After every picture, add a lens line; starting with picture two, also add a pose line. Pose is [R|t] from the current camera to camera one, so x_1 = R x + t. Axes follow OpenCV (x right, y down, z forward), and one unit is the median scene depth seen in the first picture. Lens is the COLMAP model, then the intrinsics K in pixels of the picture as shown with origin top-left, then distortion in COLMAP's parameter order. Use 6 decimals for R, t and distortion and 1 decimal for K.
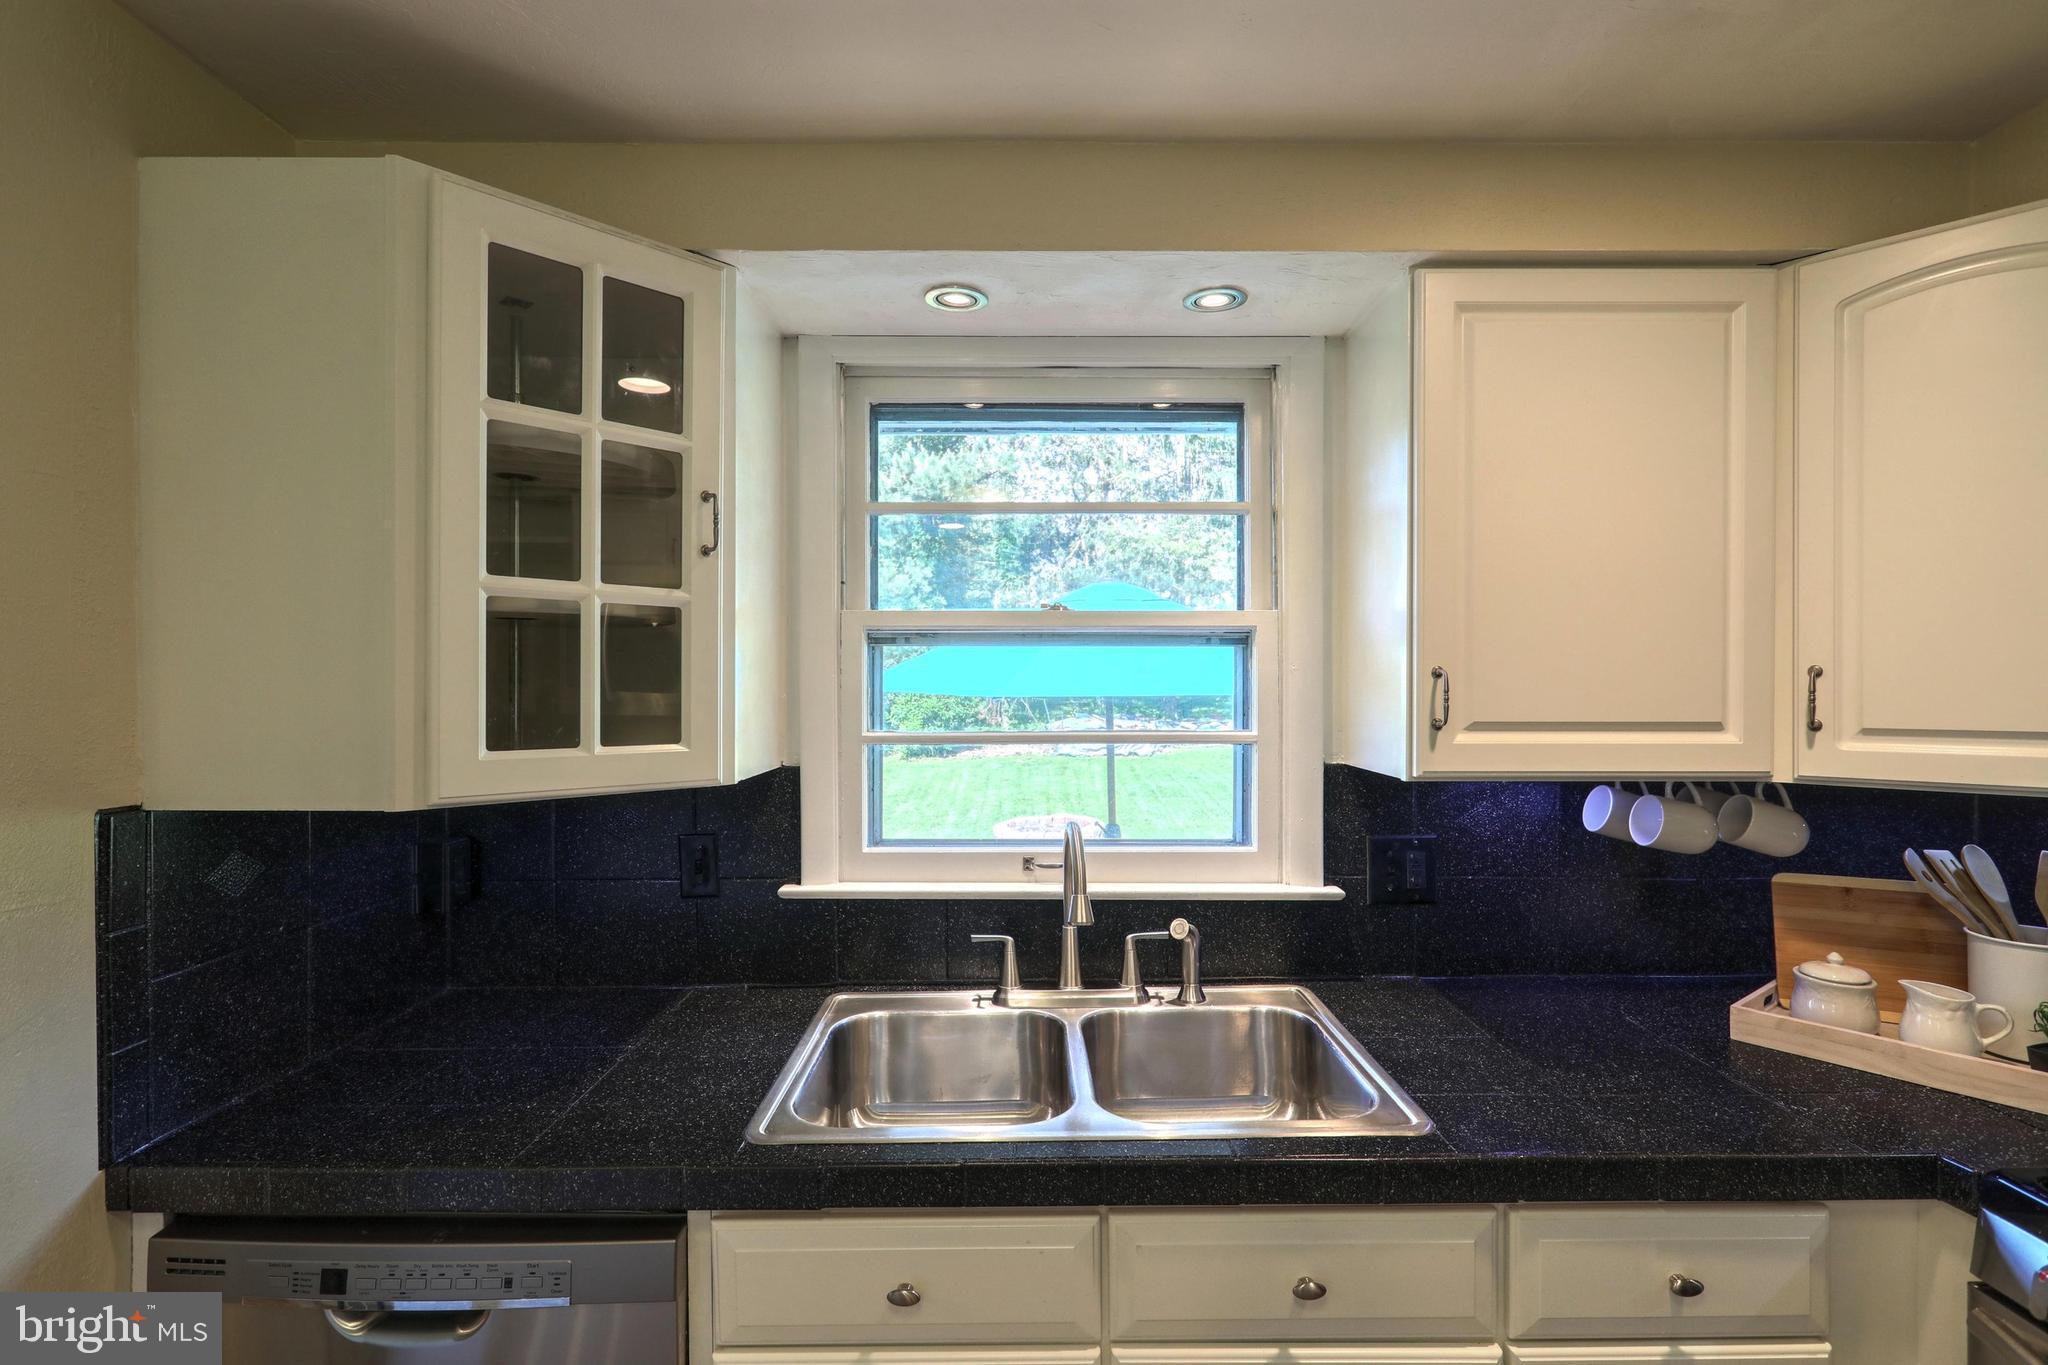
lens RADIAL K [[976.1, 0, 1020.3], [0, 976.1, 686.1], [0, 0, 1]] dist [0.001226, -0.001345]
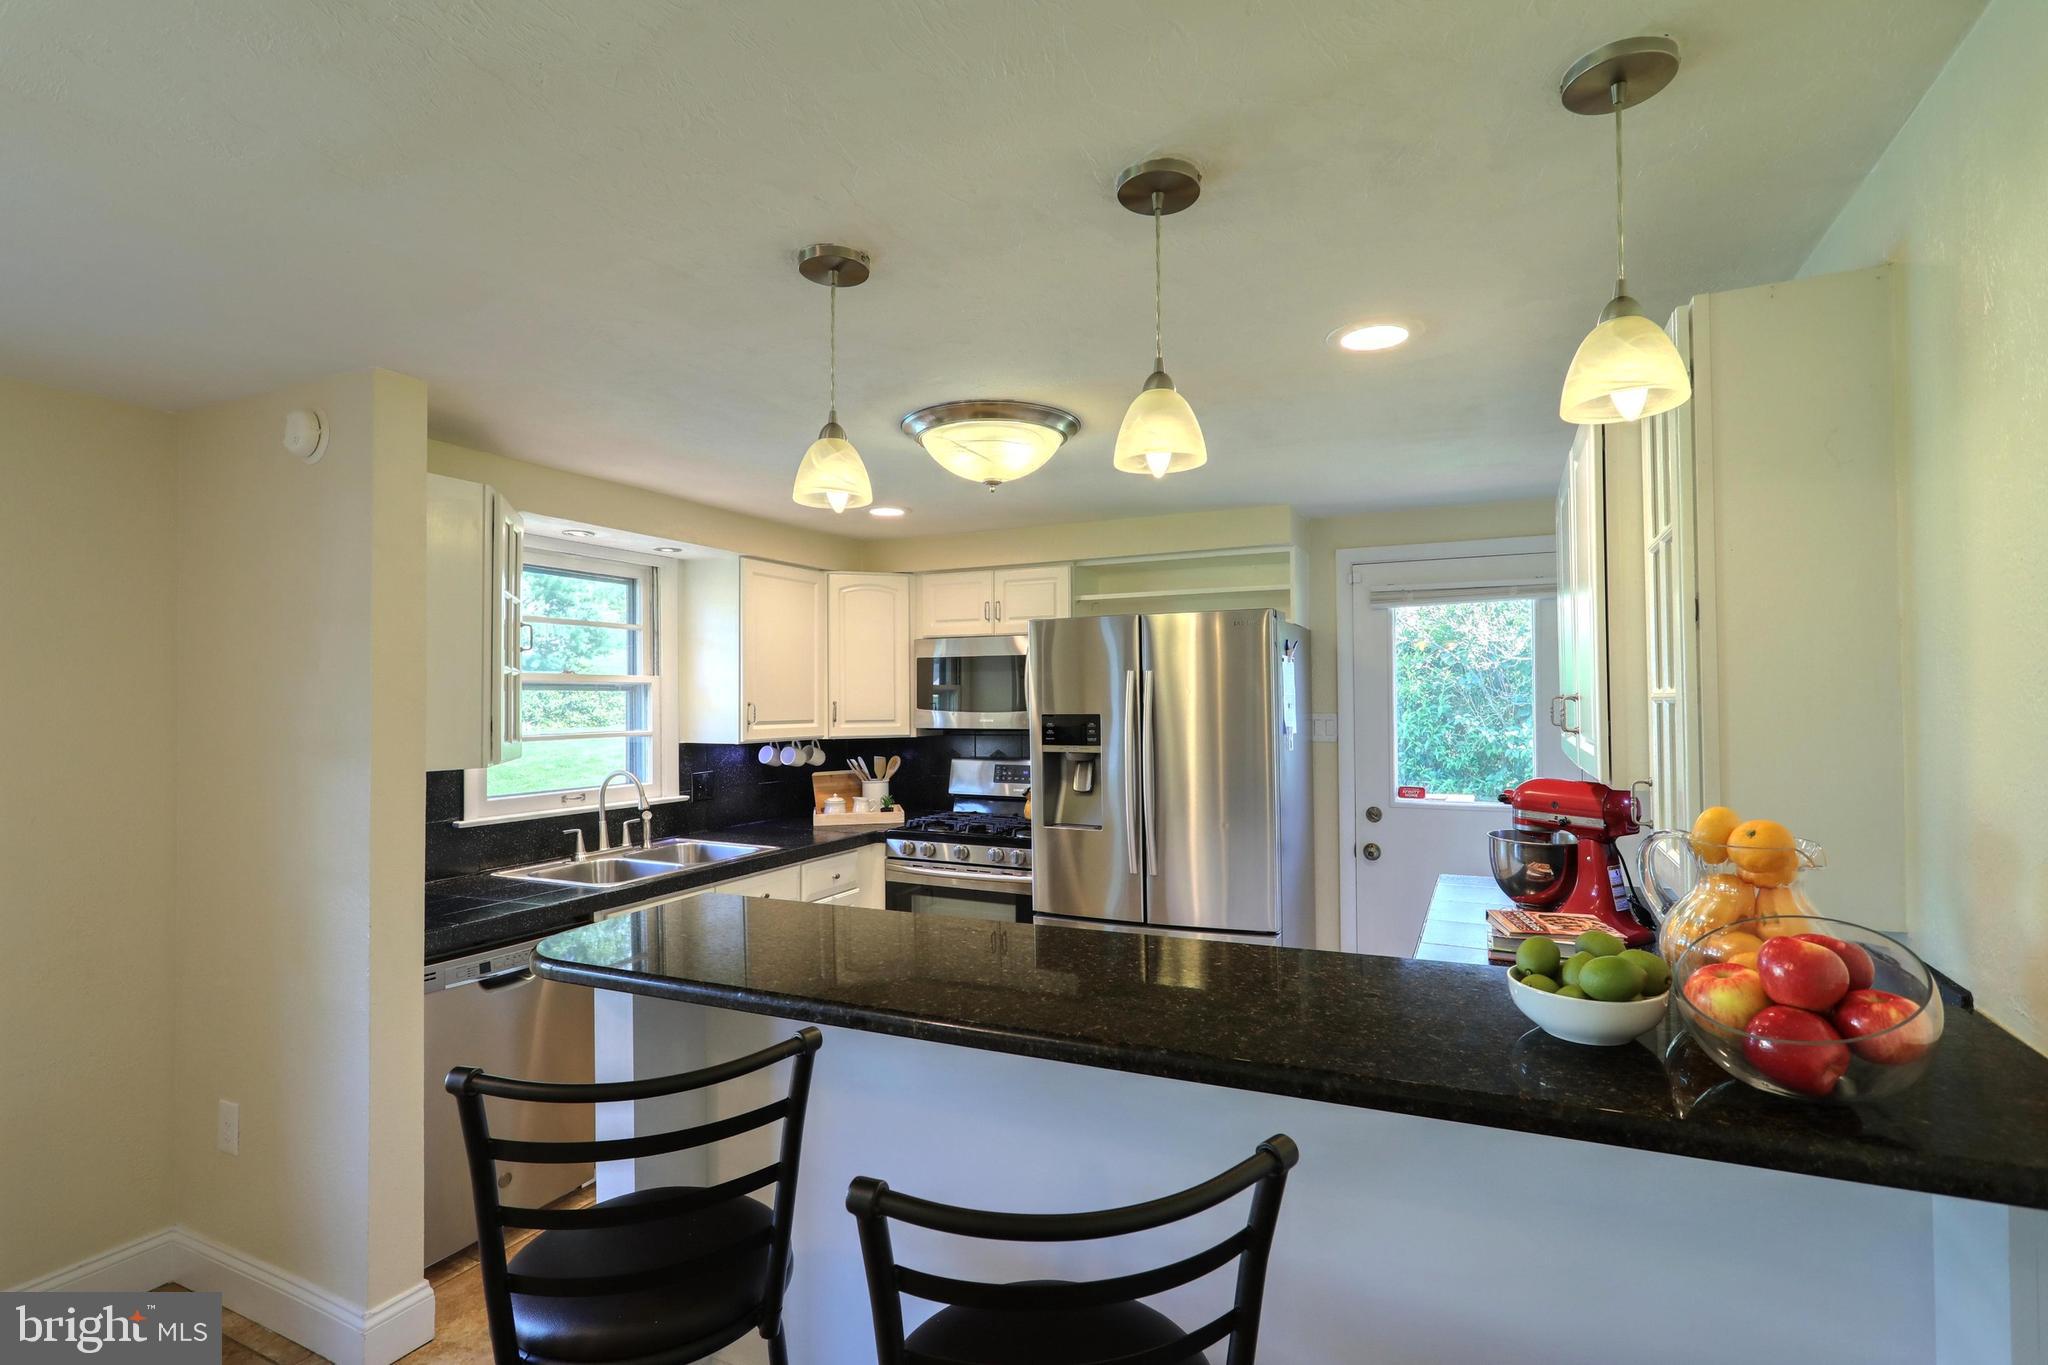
lens RADIAL K [[976.1, 0, 1028.8], [0, 976.1, 687.9], [0, 0, 1]] dist [0.001226, -0.001345]
pose [[0.432160, 0.009554, 0.901746, -1.637415], [0.010897, 0.999816, -0.015816, -0.006702], [-0.901731, 0.016661, 0.431976, -0.867502]]
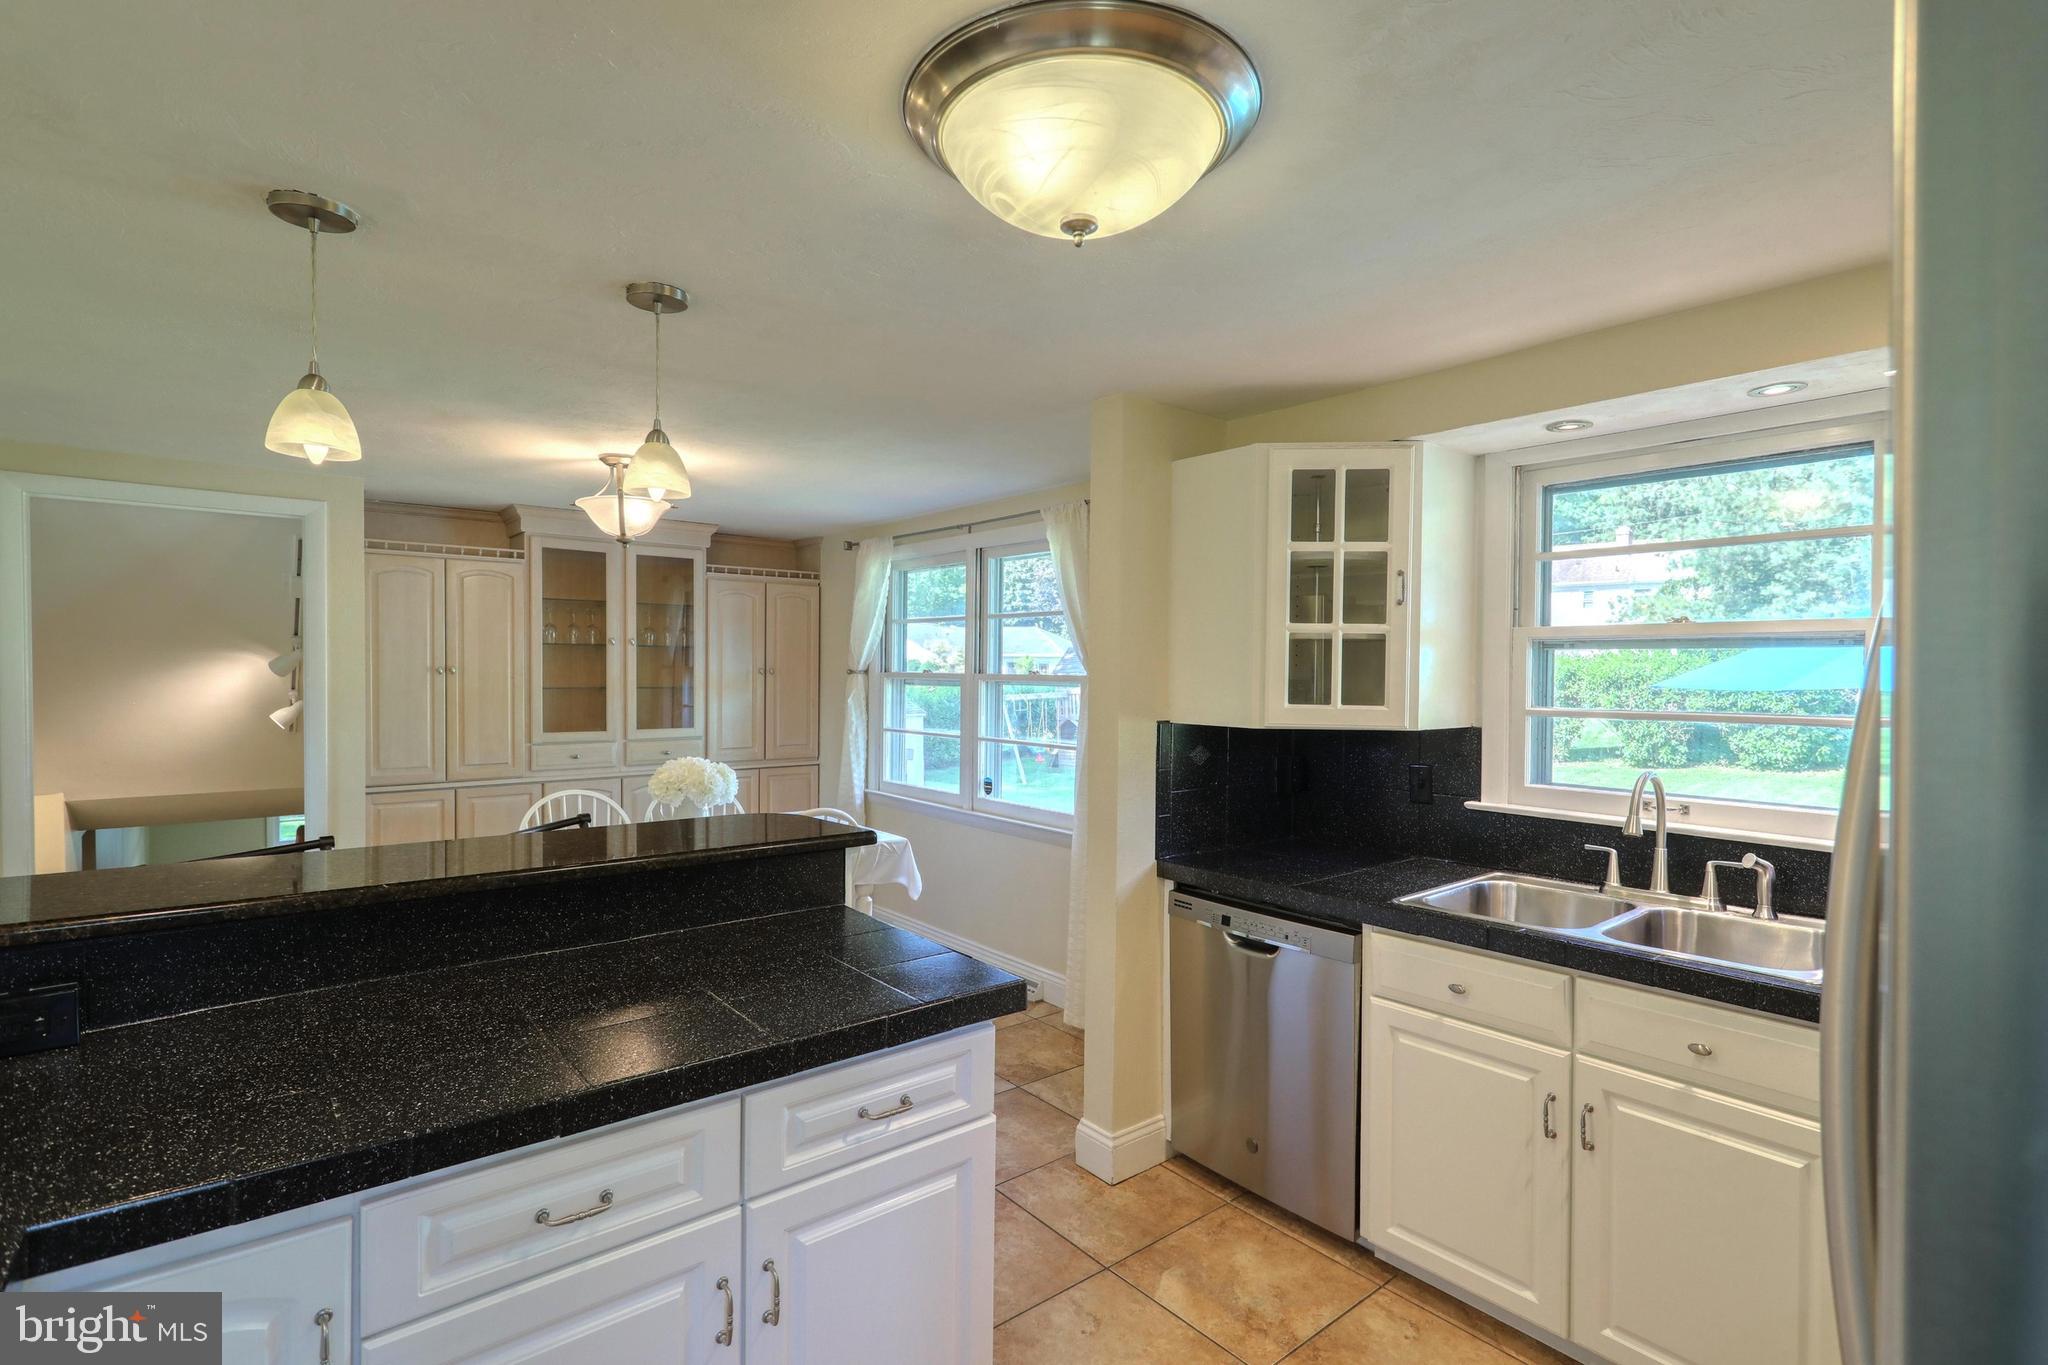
lens RADIAL K [[976.1, 0, 1028.3], [0, 976.1, 677.2], [0, 0, 1]] dist [0.001226, -0.001345]
pose [[0.635483, 0.012895, -0.772007, 0.607633], [-0.012382, 0.999902, 0.006509, -0.000208], [0.772015, 0.005423, 0.635581, -0.660552]]
